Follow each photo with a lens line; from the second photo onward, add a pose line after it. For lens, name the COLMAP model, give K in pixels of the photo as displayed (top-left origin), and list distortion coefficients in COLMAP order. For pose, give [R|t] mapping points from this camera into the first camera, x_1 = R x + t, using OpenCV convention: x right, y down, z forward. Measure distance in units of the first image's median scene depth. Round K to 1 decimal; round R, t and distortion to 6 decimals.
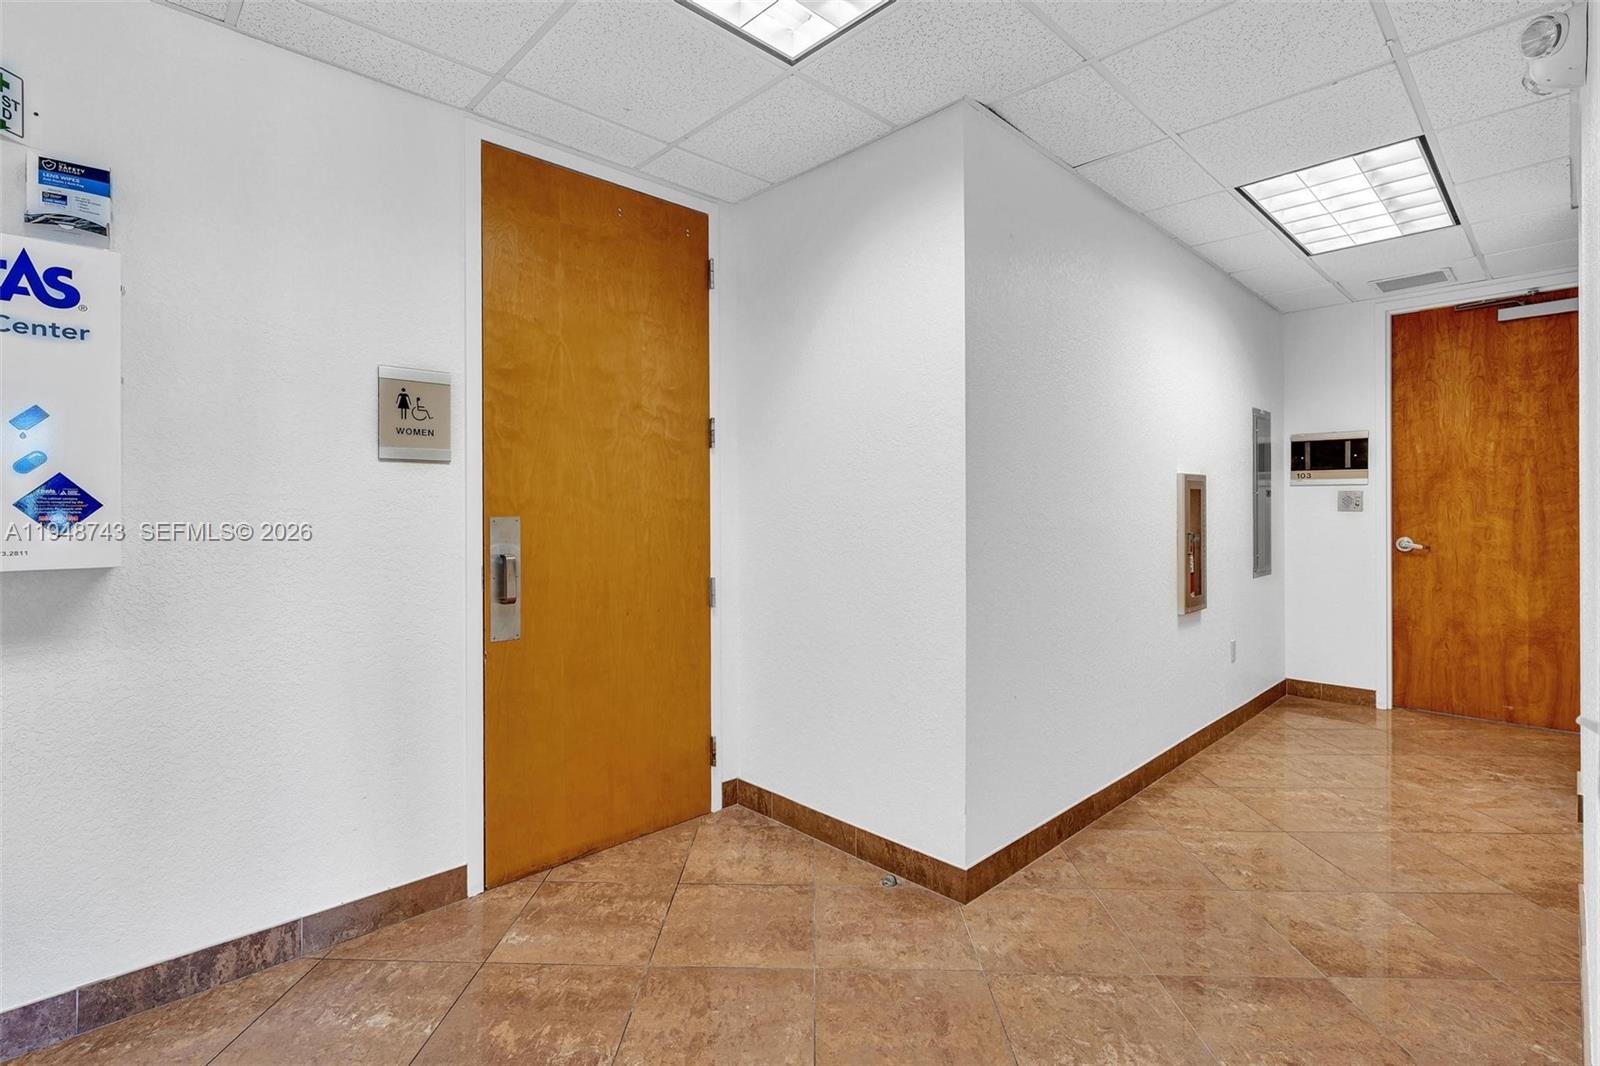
lens RADIAL K [[724.7, 0, 828.5], [0, 724.7, 504.0], [0, 0, 1]] dist [-0.000555, -0.000754]
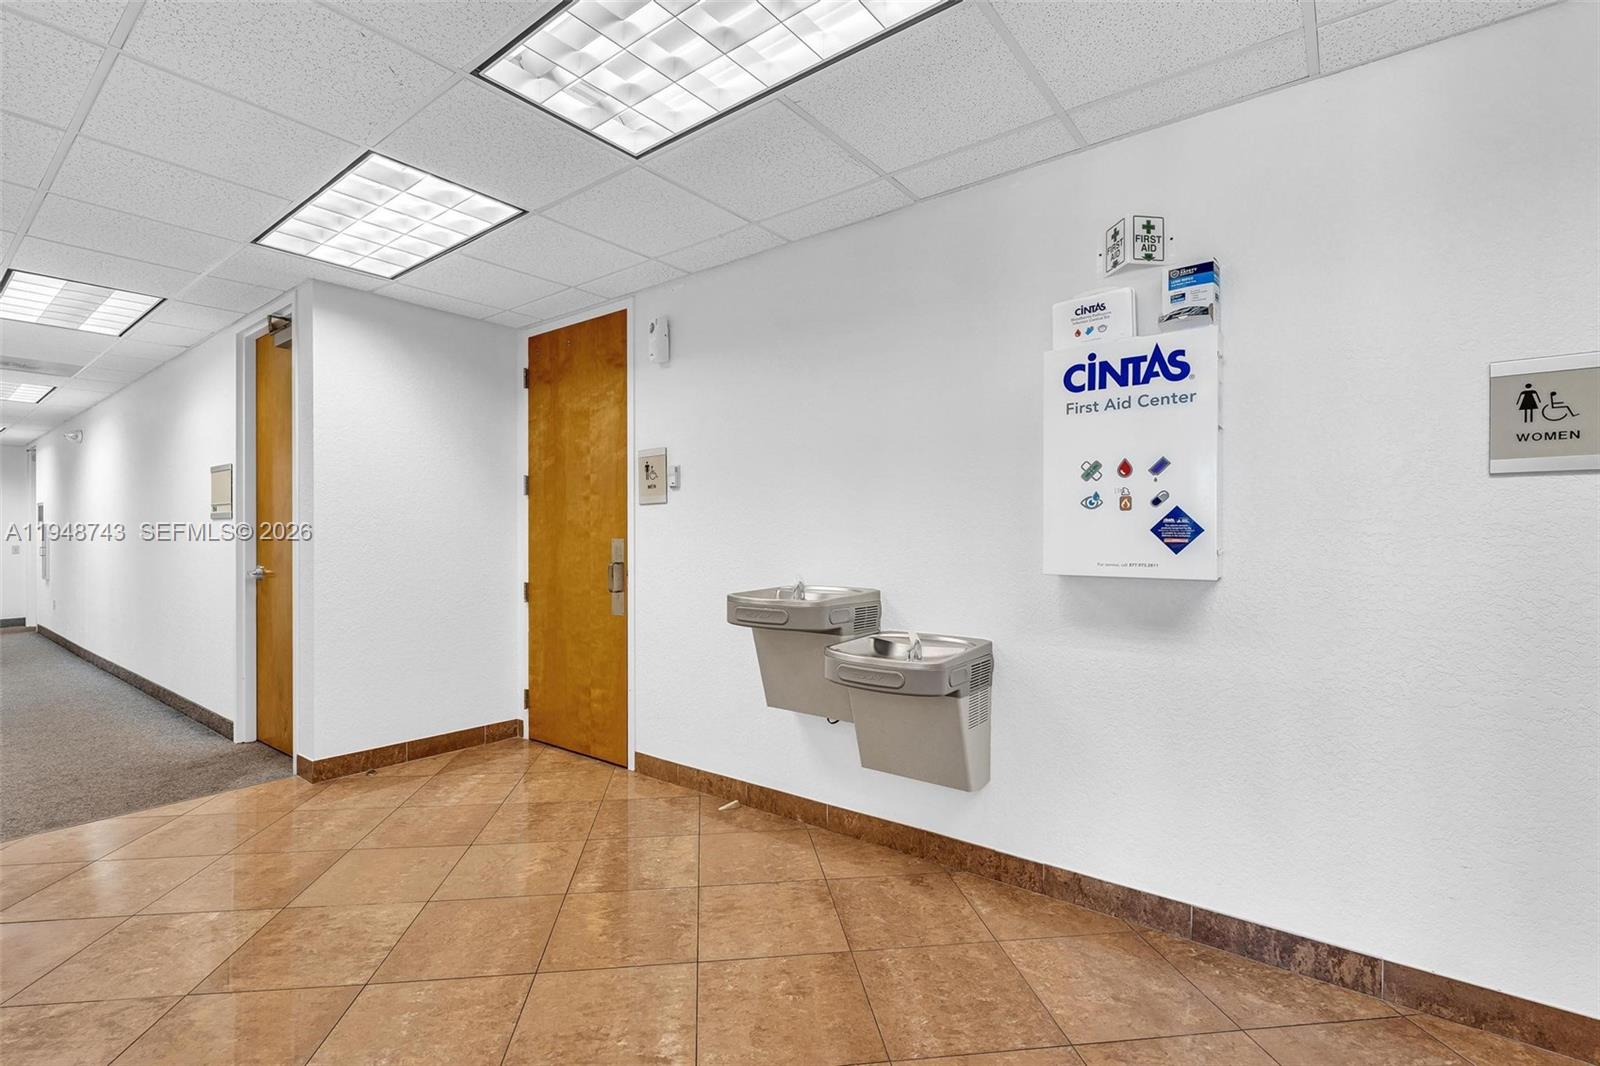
lens RADIAL K [[724.7, 0, 801.6], [0, 724.7, 535.5], [0, 0, 1]] dist [-0.000555, -0.000754]
pose [[0.142328, 0.002841, -0.989815, 0.138170], [0.004449, 0.999984, 0.003510, 0.002893], [0.989810, -0.004904, 0.142313, 0.126512]]
